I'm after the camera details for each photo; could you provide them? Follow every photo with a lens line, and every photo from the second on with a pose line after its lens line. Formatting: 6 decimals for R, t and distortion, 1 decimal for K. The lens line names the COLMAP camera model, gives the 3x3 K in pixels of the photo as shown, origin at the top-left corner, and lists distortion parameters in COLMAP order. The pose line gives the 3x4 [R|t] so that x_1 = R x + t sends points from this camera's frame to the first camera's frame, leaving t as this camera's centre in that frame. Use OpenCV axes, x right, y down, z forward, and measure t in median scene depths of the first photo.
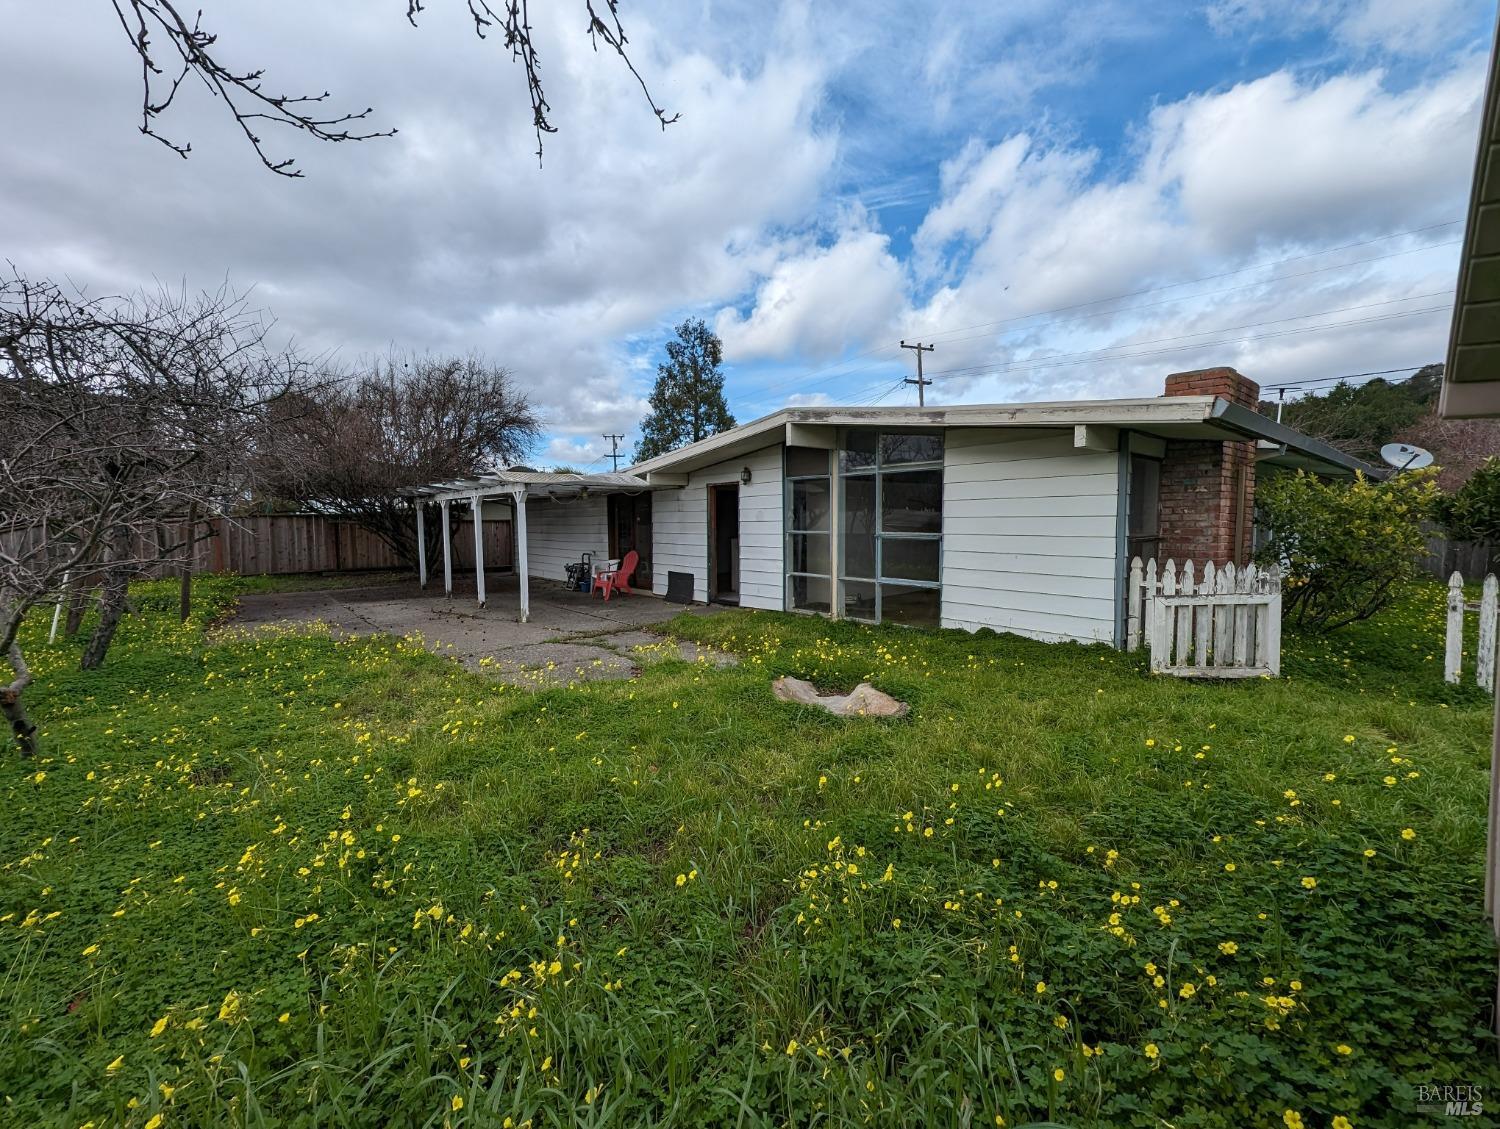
lens RADIAL K [[630.6, 0, 750.0], [0, 630.6, 564.5], [0, 0, 1]] dist [-0.000710, -0.000017]
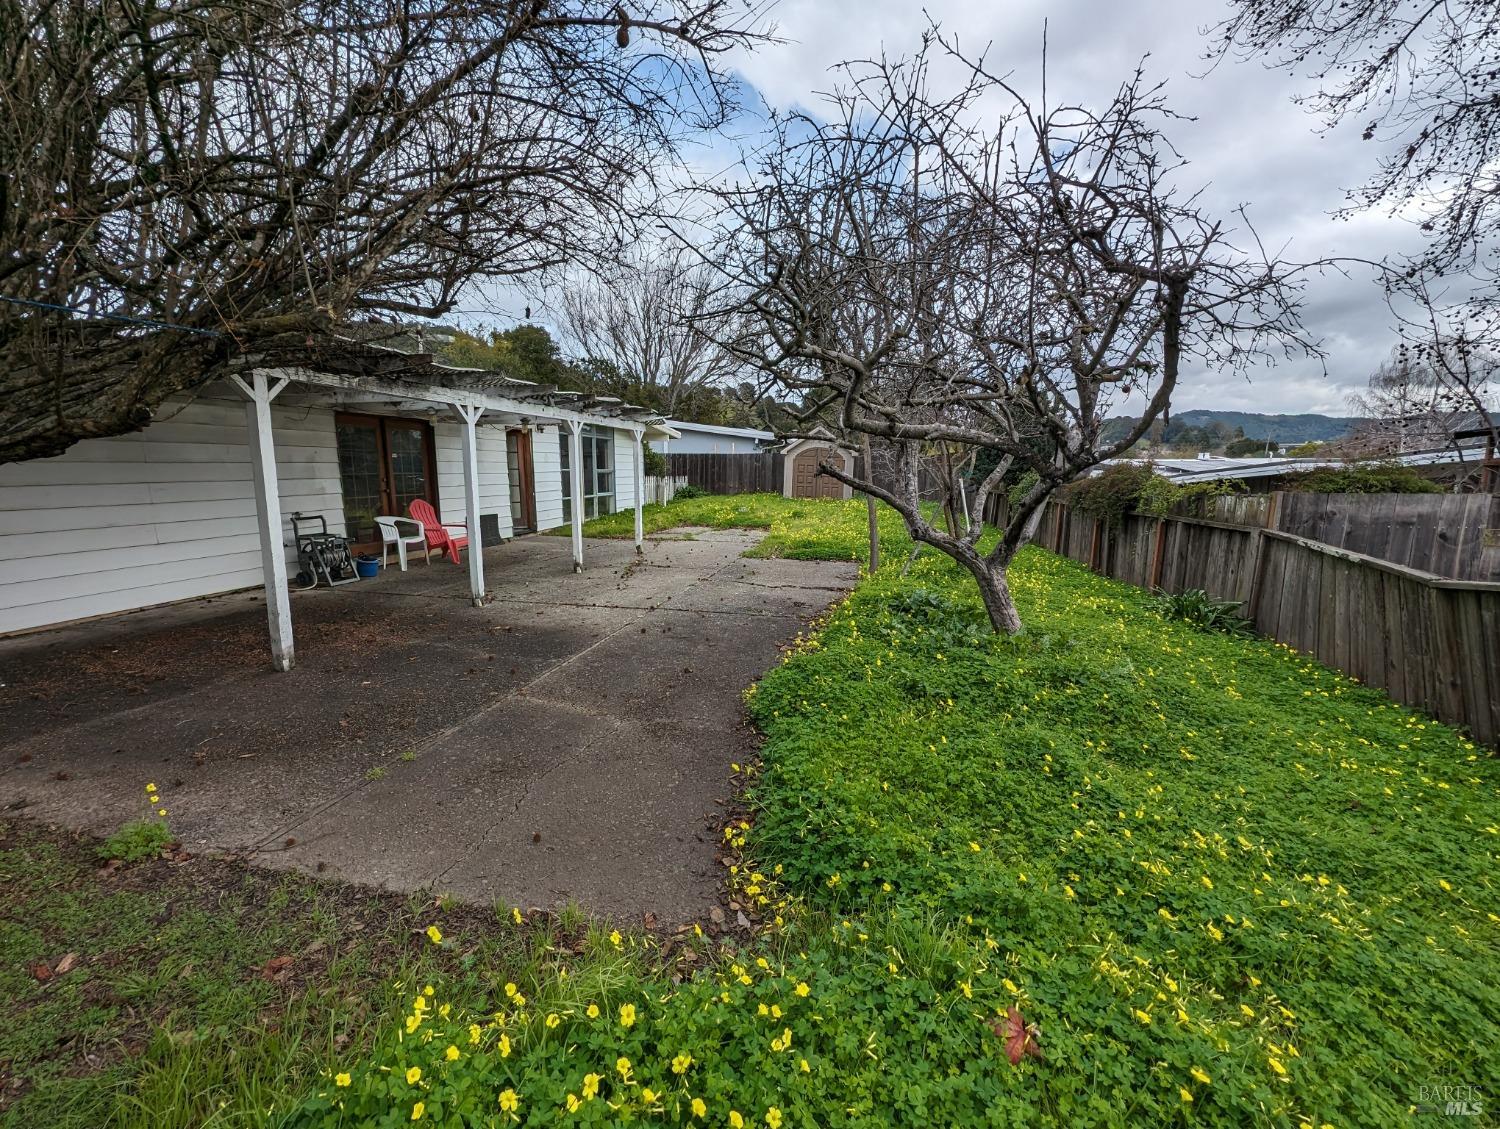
lens RADIAL K [[630.6, 0, 750.0], [0, 630.6, 564.5], [0, 0, 1]] dist [-0.000710, -0.000017]
pose [[-0.603301, -0.105696, 0.790478, -1.617263], [0.070167, 0.980300, 0.184630, -0.089978], [-0.794421, 0.166853, -0.584000, 1.802951]]
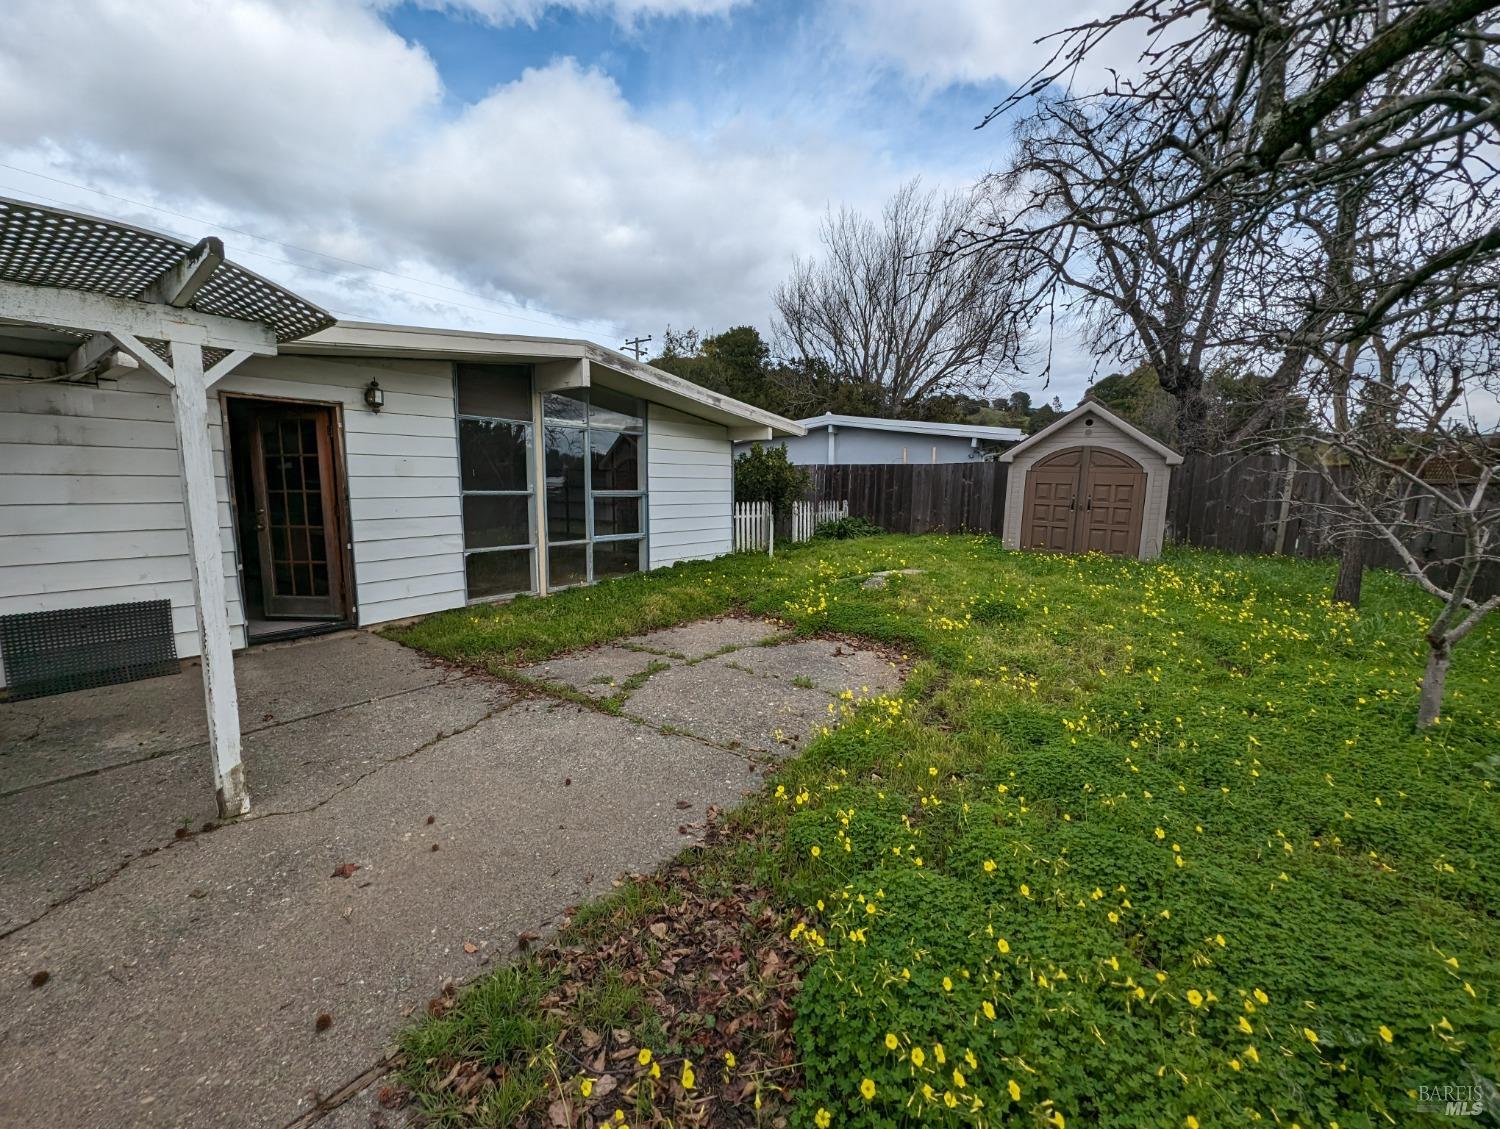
lens RADIAL K [[630.6, 0, 750.0], [0, 630.6, 564.5], [0, 0, 1]] dist [-0.000710, -0.000017]
pose [[-0.237631, -0.104764, 0.965689, -0.828351], [0.074573, 0.989265, 0.125672, -0.043408], [-0.968489, 0.101878, -0.227267, 1.005471]]
